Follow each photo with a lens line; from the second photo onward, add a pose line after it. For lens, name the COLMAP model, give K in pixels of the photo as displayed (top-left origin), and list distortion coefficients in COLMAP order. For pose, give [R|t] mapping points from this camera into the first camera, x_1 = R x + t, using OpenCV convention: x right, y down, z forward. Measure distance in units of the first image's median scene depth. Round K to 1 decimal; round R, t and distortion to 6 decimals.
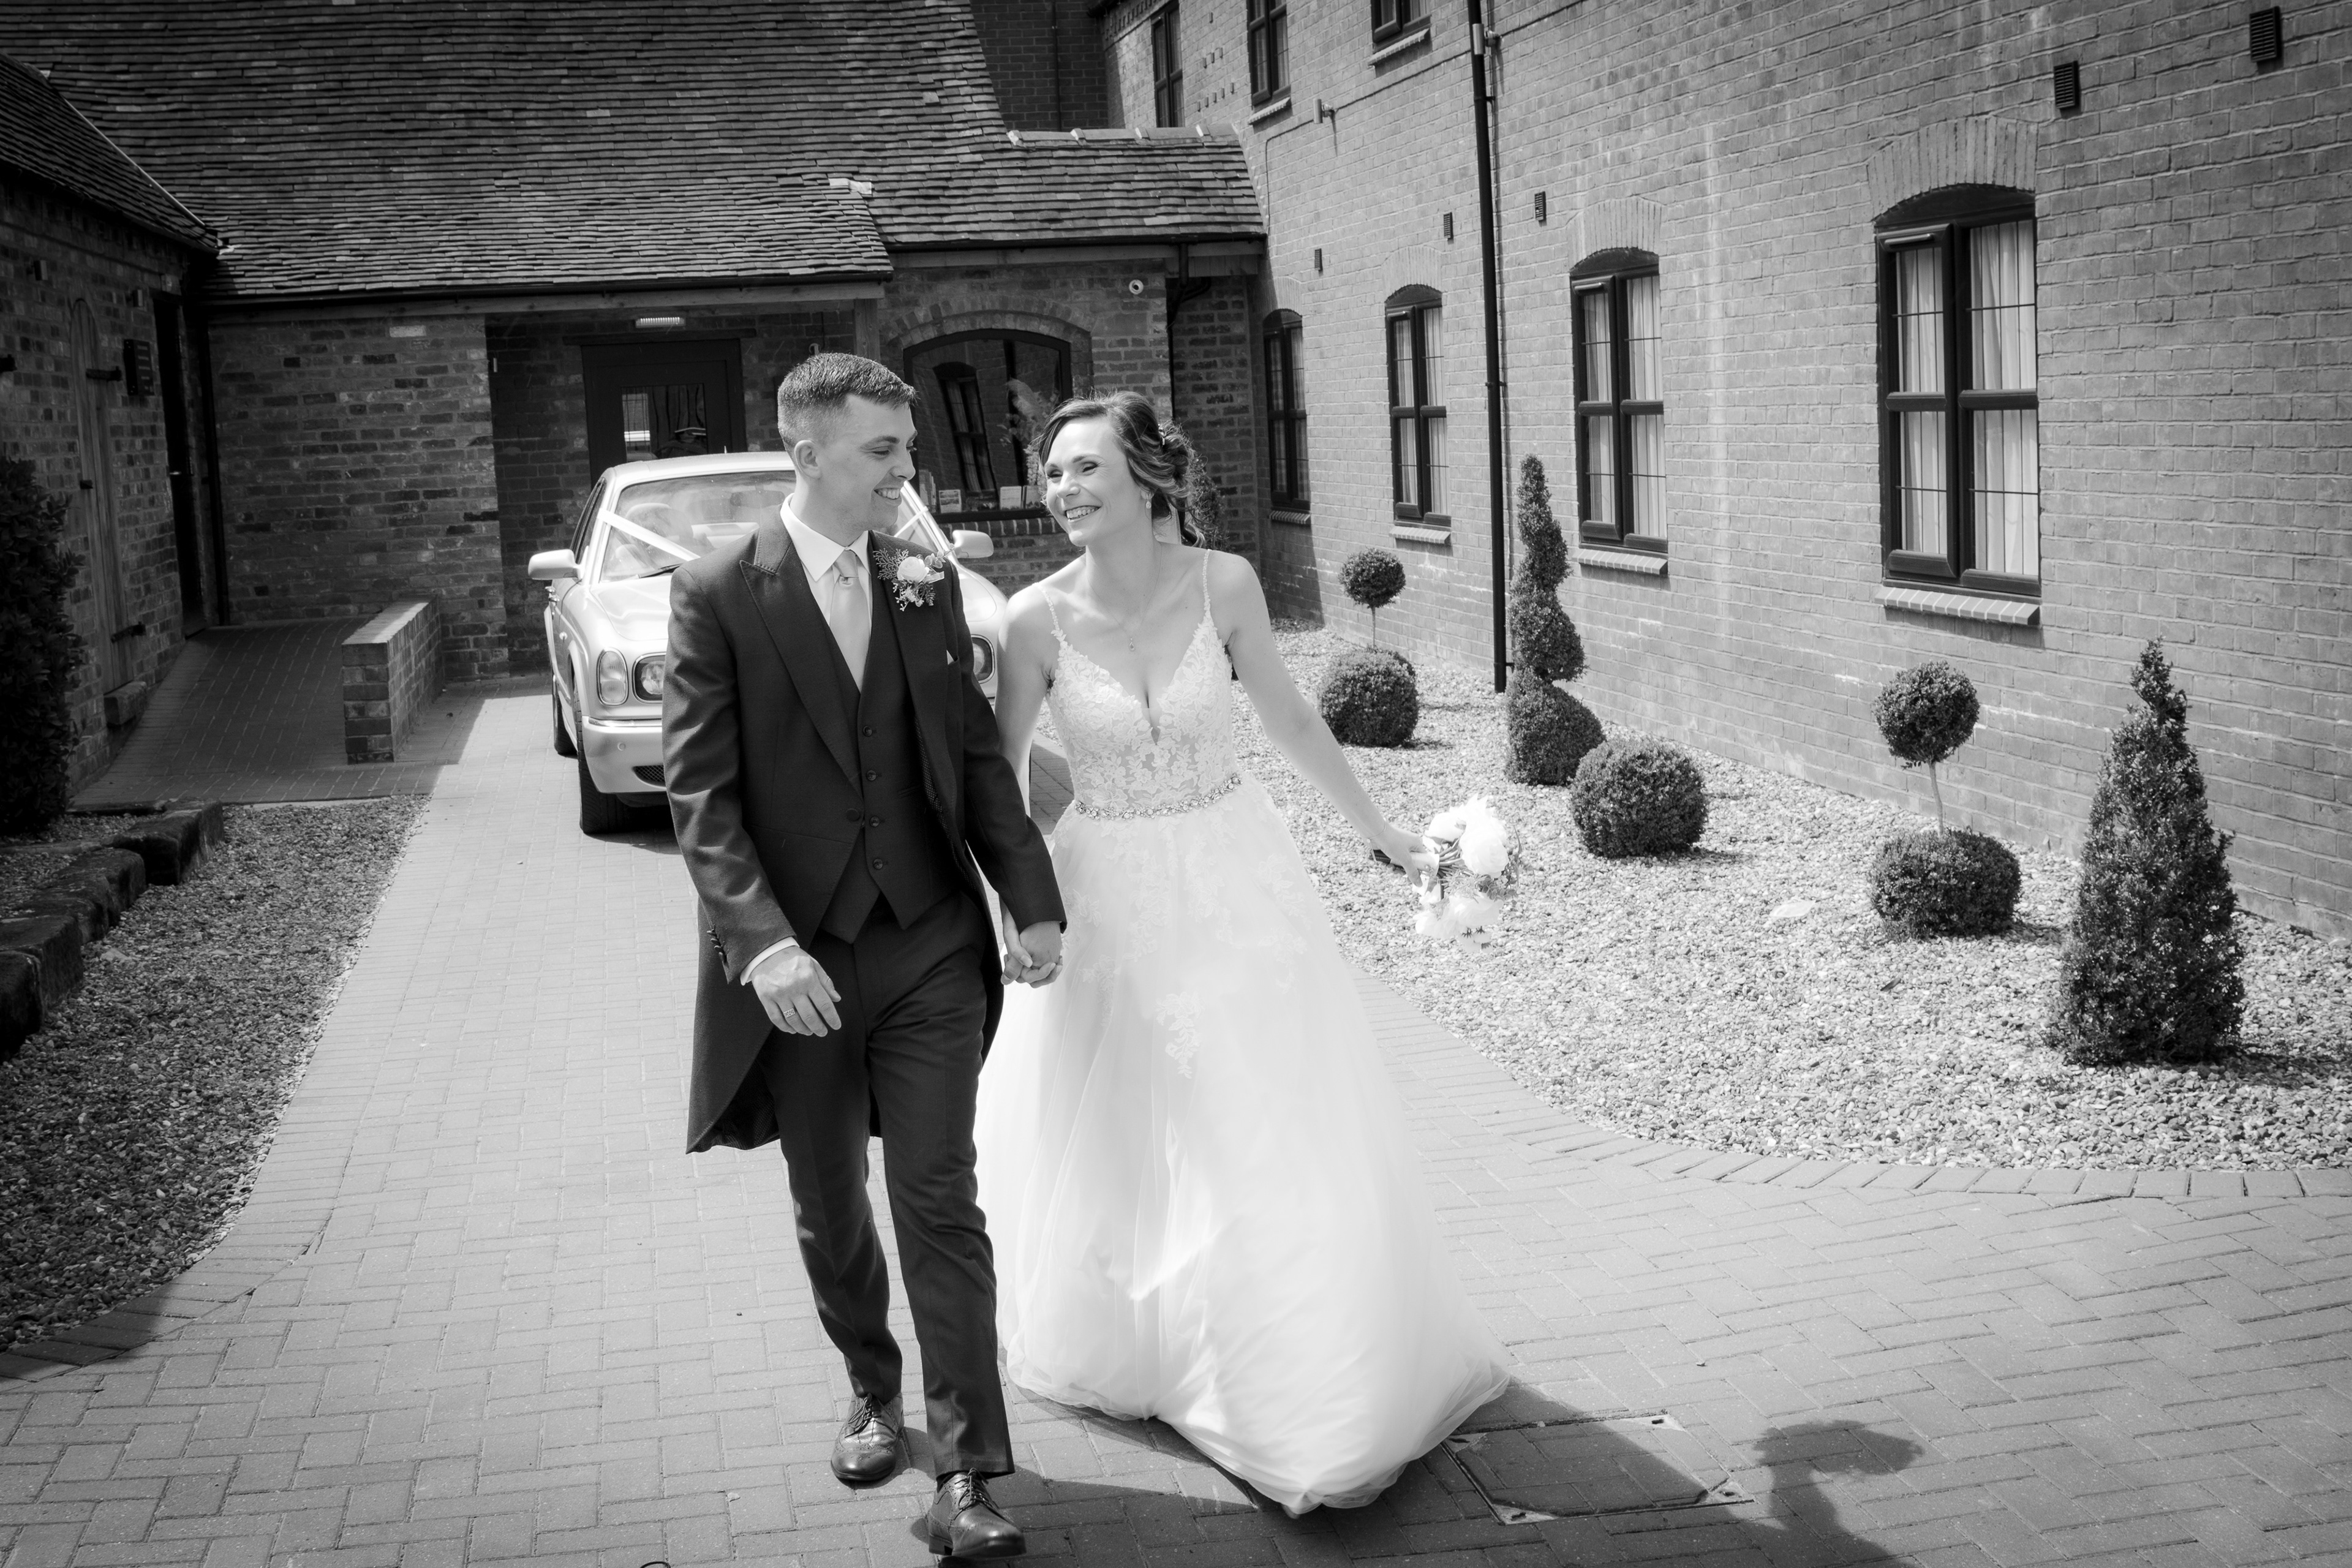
lens RADIAL K [[3097.3, 0, 1175.2], [0, 3097.3, 791.4], [0, 0, 1]] dist [-0.096854, 0.000000]
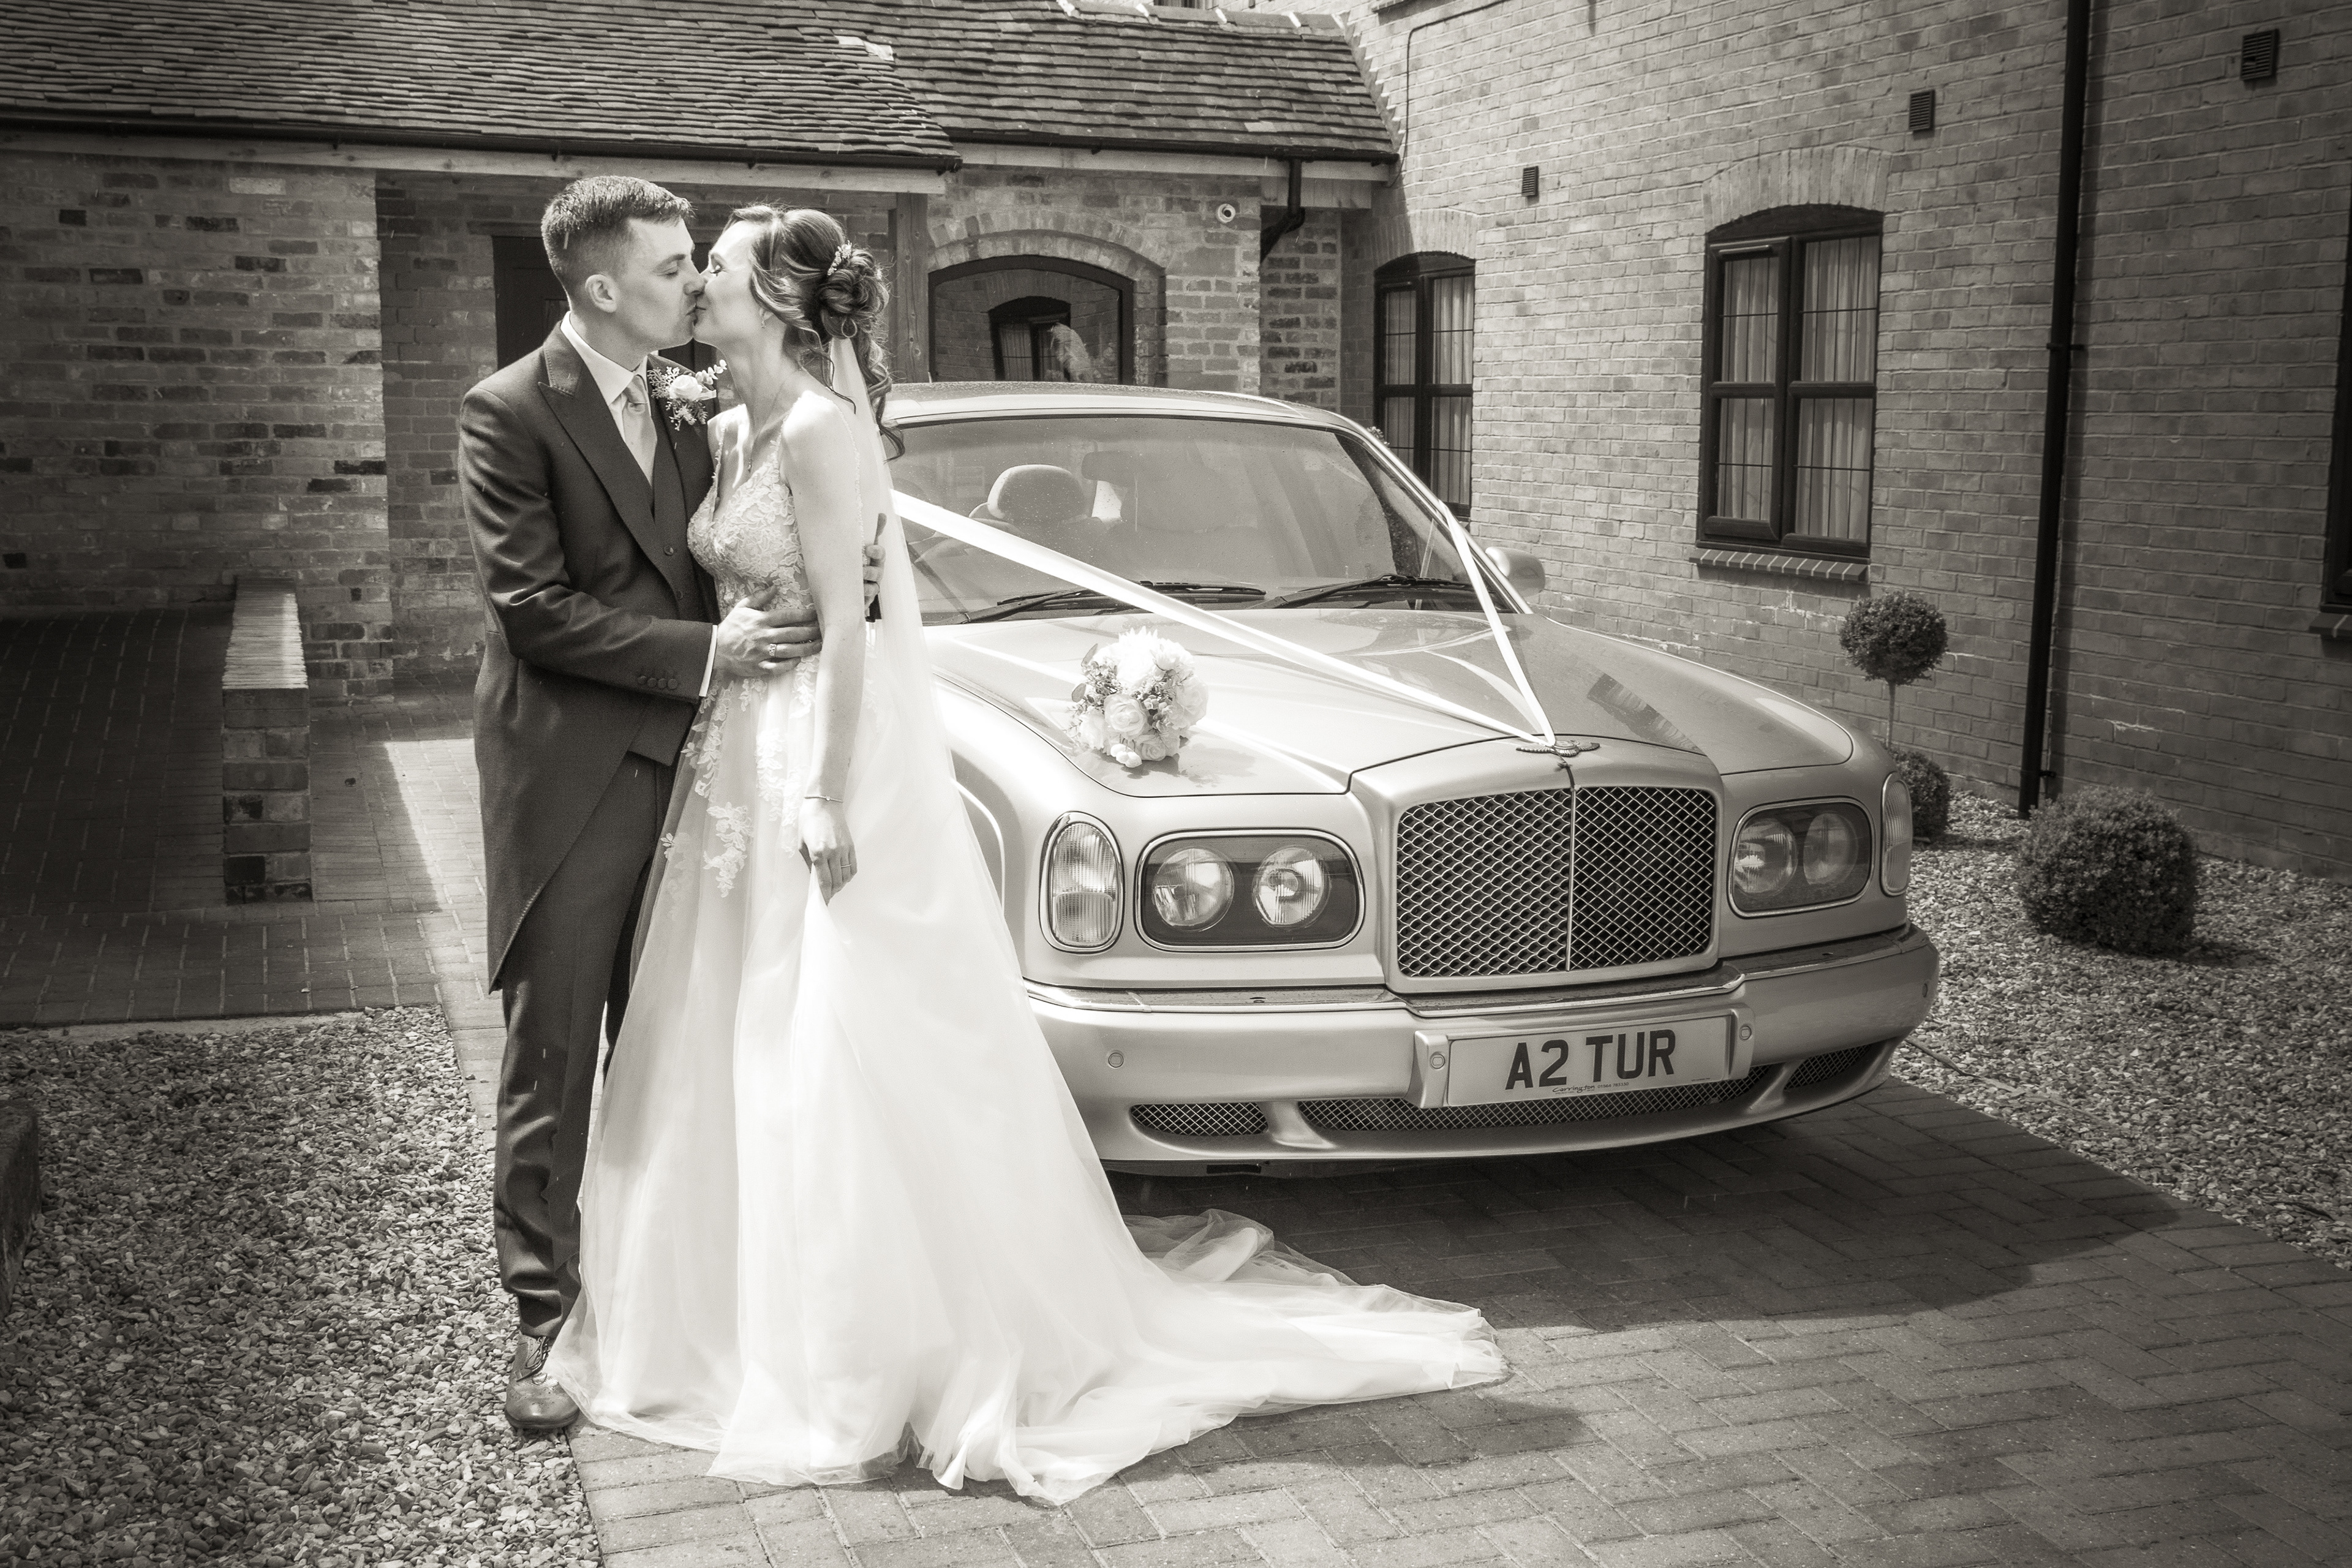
lens RADIAL K [[2627.2, 0, 1184.6], [0, 2627.2, 763.6], [0, 0, 1]] dist [0.027290, 0.000000]
pose [[0.986603, 0.032377, 0.159896, -0.128175], [-0.033958, 0.999398, 0.007169, -0.031866], [-0.159568, -0.012503, 0.987108, 0.367404]]
